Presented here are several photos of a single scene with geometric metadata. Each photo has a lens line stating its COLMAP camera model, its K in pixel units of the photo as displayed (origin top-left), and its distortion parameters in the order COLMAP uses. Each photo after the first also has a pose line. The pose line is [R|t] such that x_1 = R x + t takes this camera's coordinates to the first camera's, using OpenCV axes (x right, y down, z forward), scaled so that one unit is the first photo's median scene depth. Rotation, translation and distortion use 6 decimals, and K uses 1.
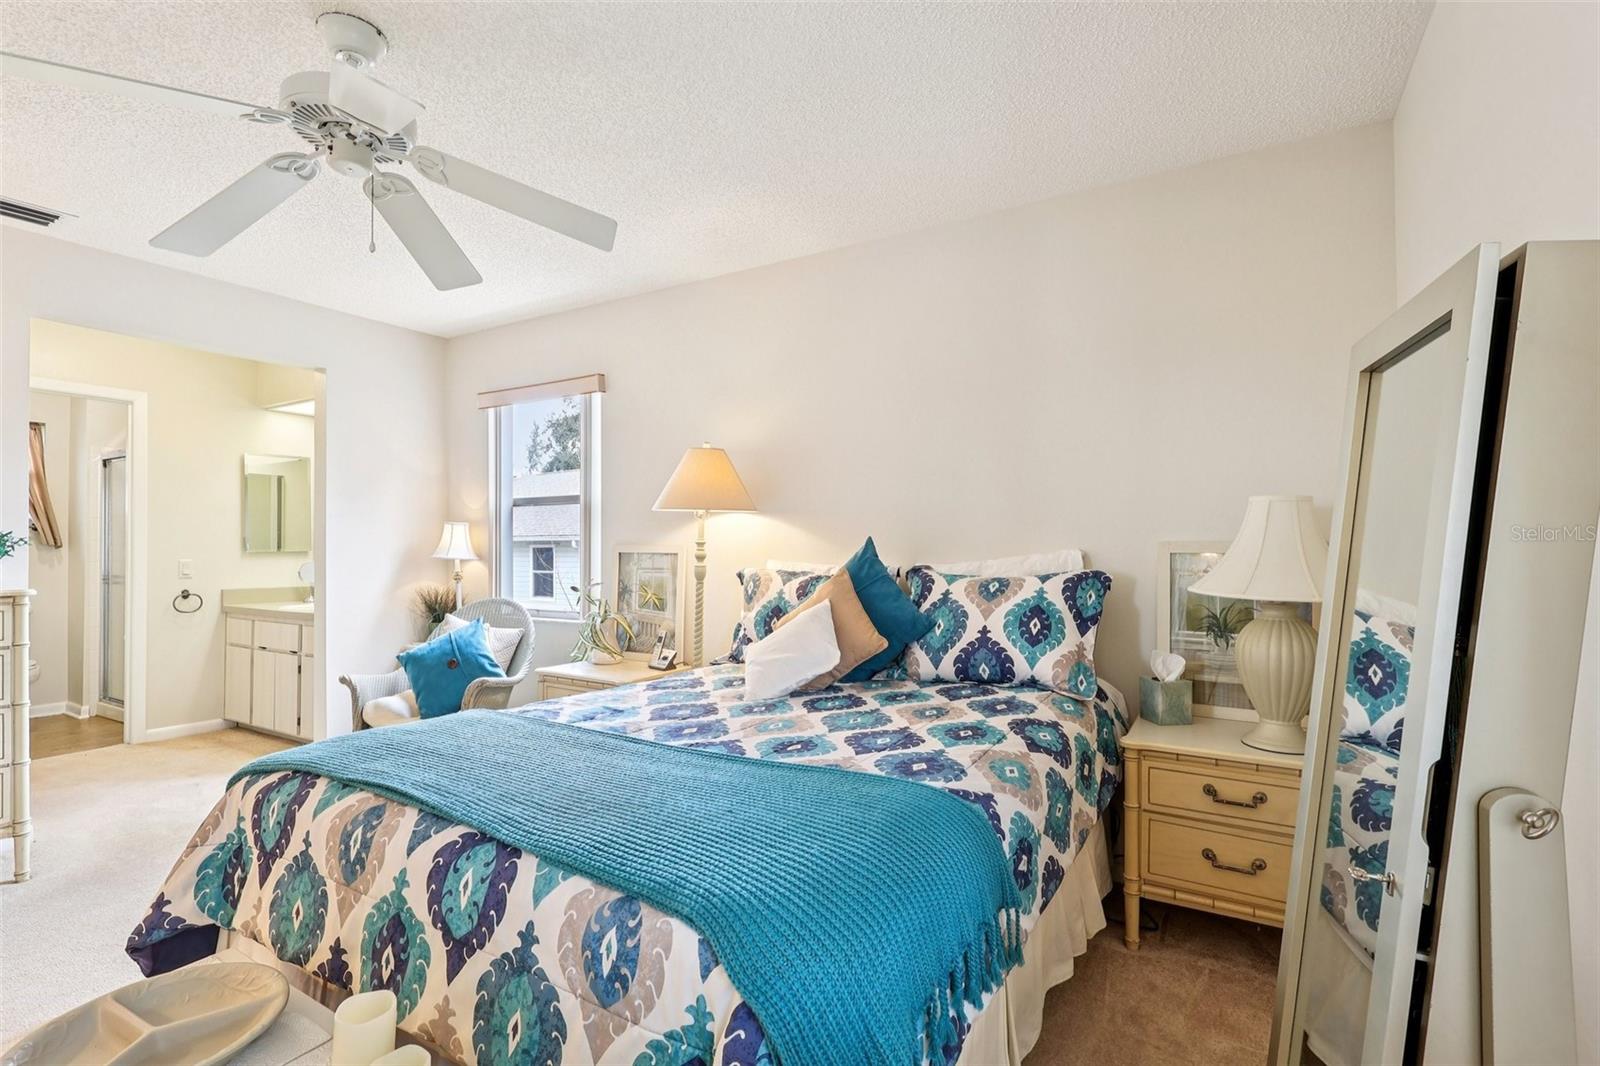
lens RADIAL K [[745.1, 0, 792.3], [0, 745.1, 538.5], [0, 0, 1]] dist [-0.004370, 0.001149]
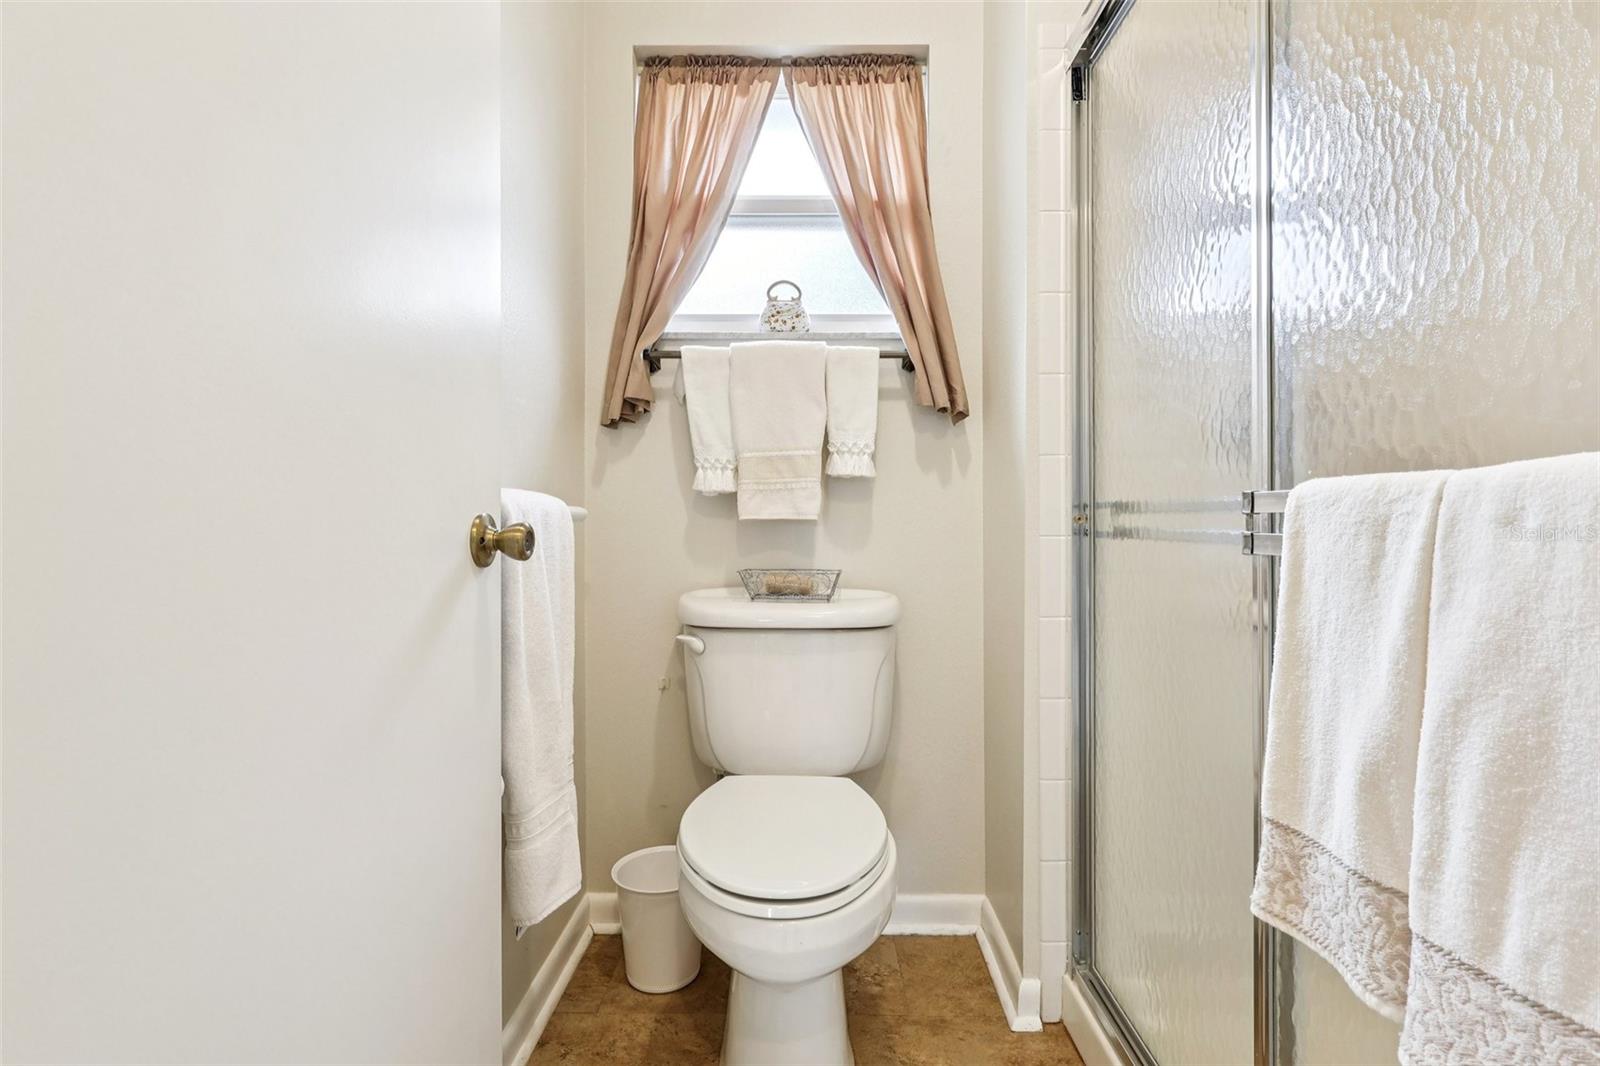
lens RADIAL K [[745.1, 0, 797.3], [0, 745.1, 517.7], [0, 0, 1]] dist [-0.004370, 0.001149]
pose [[0.510019, 0.005569, -0.860145, -0.759642], [0.011540, 0.999845, 0.013317, 0.050678], [0.860086, -0.016718, 0.509876, 0.787971]]
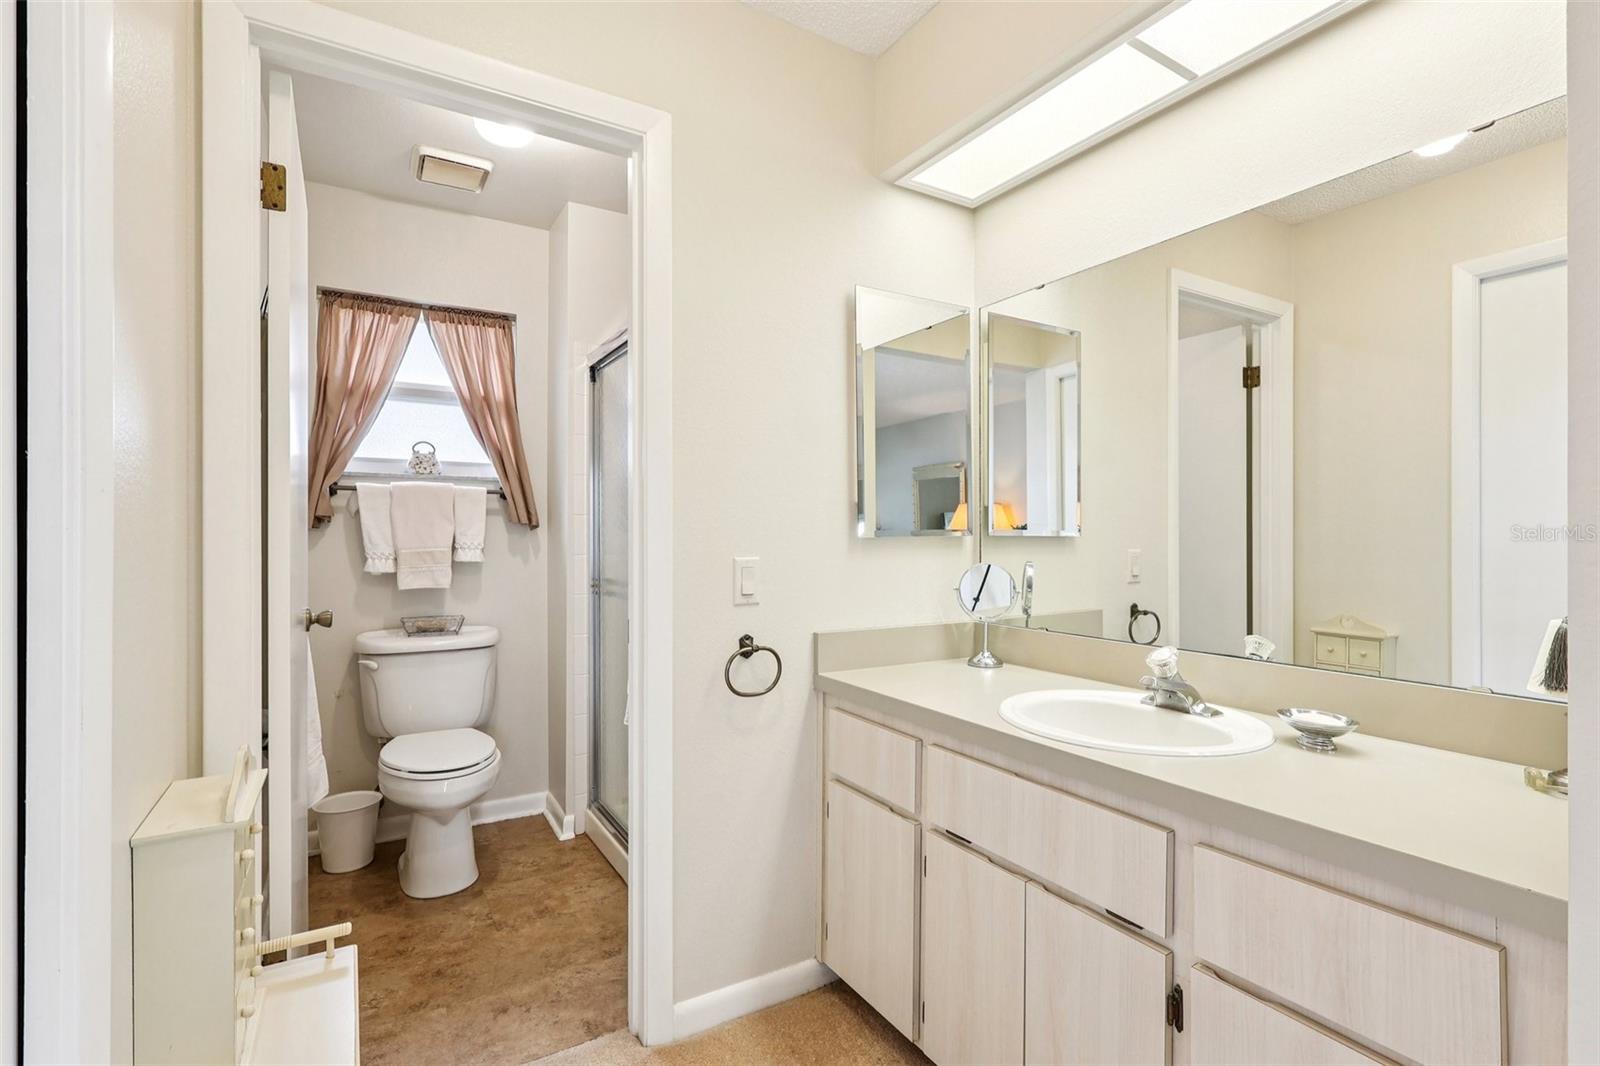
lens RADIAL K [[745.1, 0, 798.6], [0, 745.1, 528.4], [0, 0, 1]] dist [-0.004370, 0.001149]
pose [[0.882501, 0.002449, -0.470304, -0.541408], [0.003484, 0.999925, 0.011745, 0.006770], [0.470298, -0.012004, 0.882426, 0.594054]]
